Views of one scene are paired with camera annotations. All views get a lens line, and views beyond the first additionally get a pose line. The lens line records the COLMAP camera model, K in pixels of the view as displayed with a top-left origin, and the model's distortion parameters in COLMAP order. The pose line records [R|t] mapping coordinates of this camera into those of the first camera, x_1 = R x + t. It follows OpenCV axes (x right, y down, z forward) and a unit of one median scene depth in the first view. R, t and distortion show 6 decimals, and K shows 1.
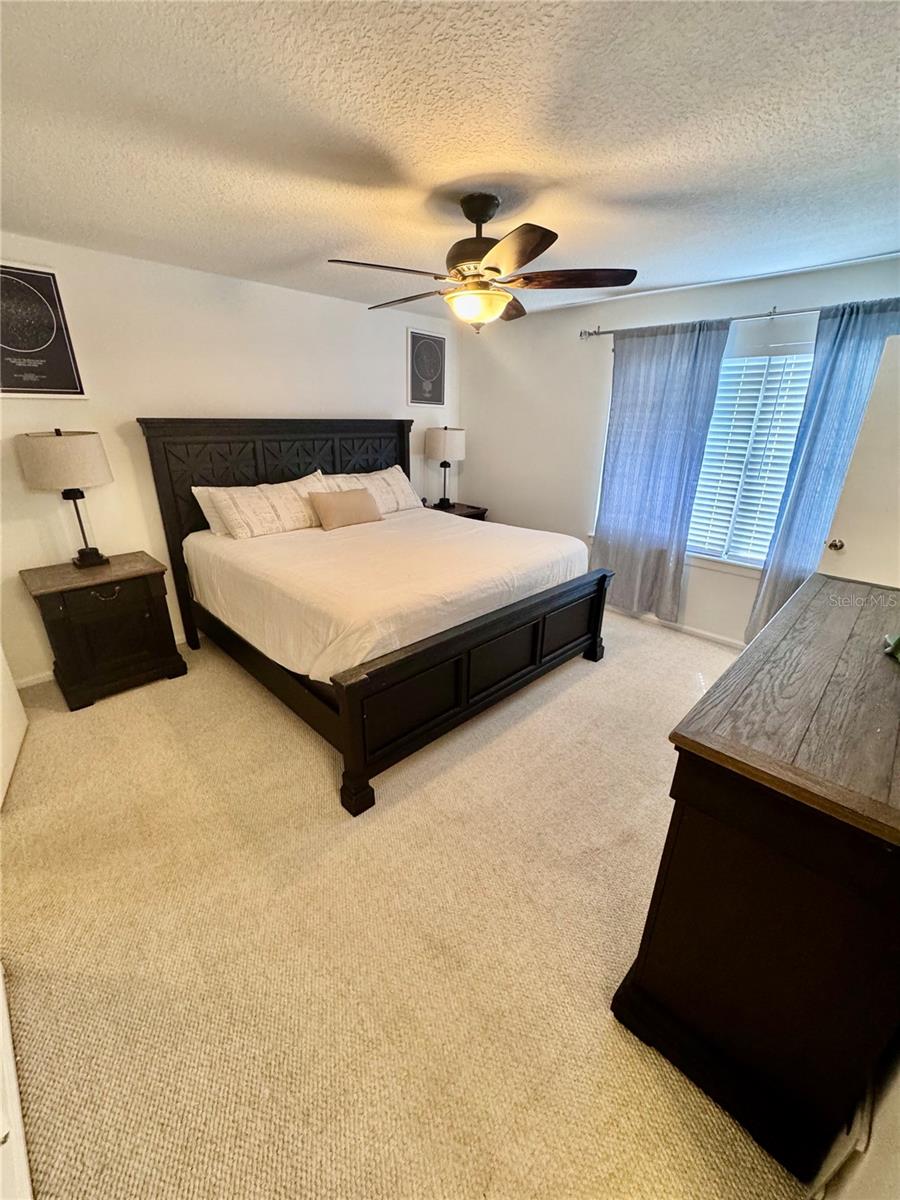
lens RADIAL K [[478.0, 0, 451.4], [0, 478.0, 600.5], [0, 0, 1]] dist [-0.002499, 0.000019]
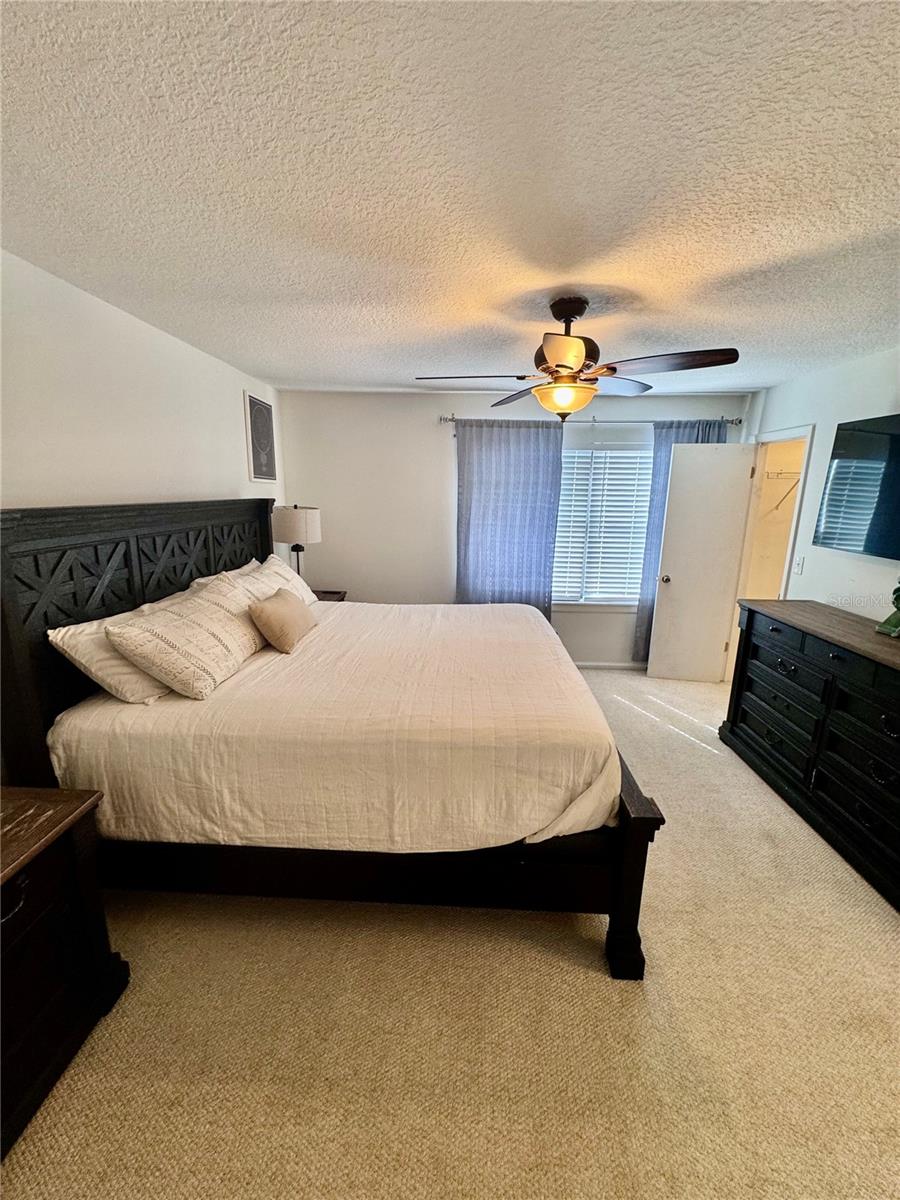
lens RADIAL K [[478.0, 0, 451.4], [0, 478.0, 600.5], [0, 0, 1]] dist [-0.002499, 0.000019]
pose [[0.734479, -0.159028, 0.659735, -0.550773], [0.242836, 0.969374, -0.036682, -0.138979], [-0.633696, 0.187150, 0.750603, 0.300040]]
